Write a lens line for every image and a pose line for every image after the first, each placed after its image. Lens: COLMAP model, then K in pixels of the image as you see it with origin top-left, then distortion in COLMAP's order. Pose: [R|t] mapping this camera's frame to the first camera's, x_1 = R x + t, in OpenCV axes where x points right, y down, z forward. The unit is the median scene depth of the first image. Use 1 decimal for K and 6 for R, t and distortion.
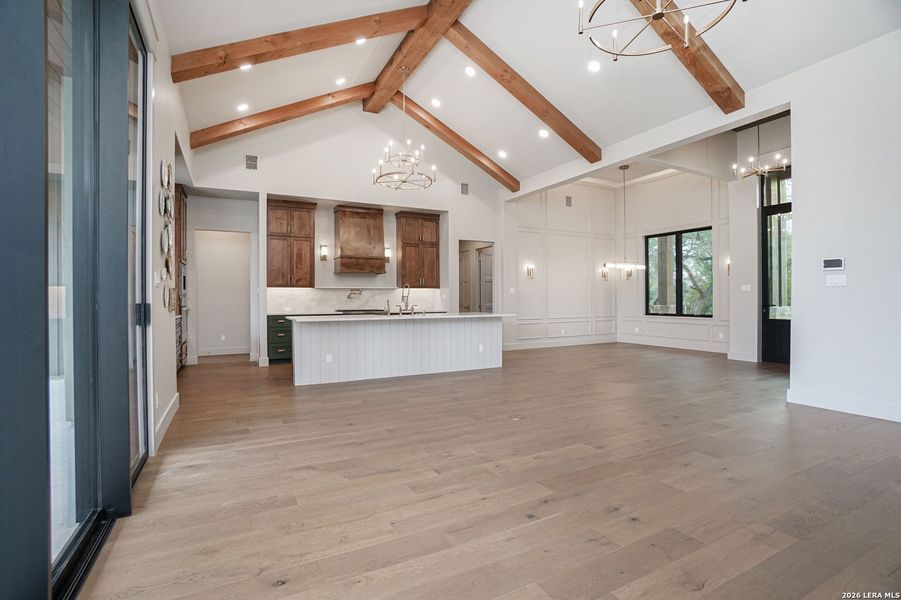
lens RADIAL K [[421.4, 0, 450.5], [0, 421.4, 300.0], [0, 0, 1]] dist [-0.042969, 0.000083]
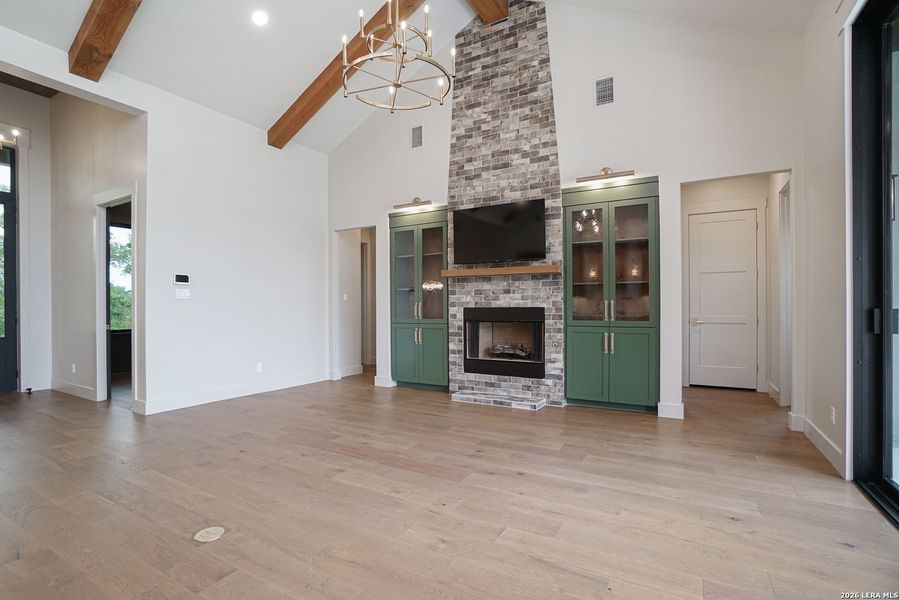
lens RADIAL K [[423.1, 0, 444.3], [0, 423.1, 308.2], [0, 0, 1]] dist [-0.089561, 0.038889]
pose [[-0.515628, 0.004674, 0.856800, -0.273486], [0.015071, 0.999880, 0.003615, -0.000557], [-0.856680, 0.014777, -0.515637, 0.641571]]
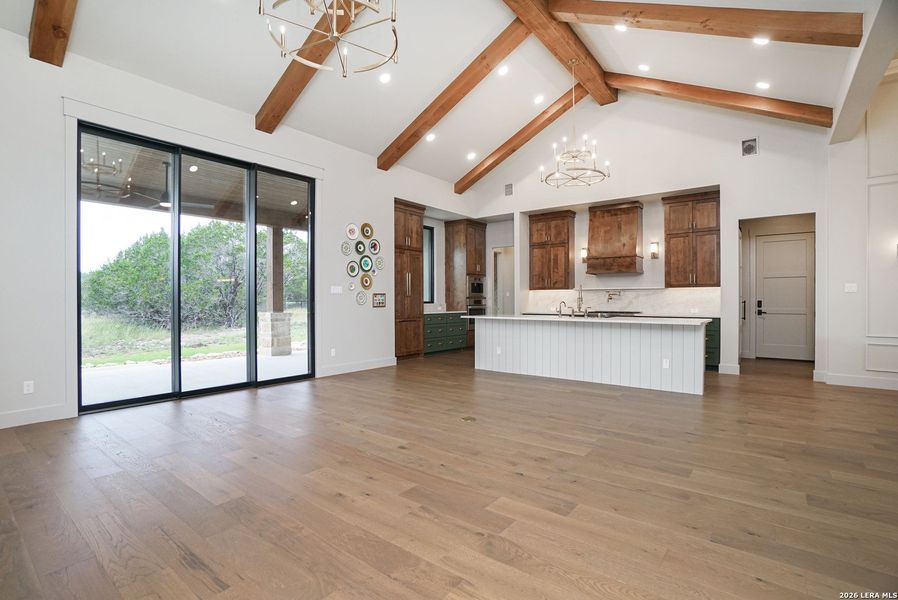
lens RADIAL K [[431.9, 0, 449.0], [0, 431.9, 300.0], [0, 0, 1]] dist [-0.018382, 0.000343]
pose [[0.410784, 0.005311, -0.911717, 0.689219], [-0.006245, 0.999976, 0.003011, -0.005027], [0.911711, 0.004457, 0.410807, 0.339509]]
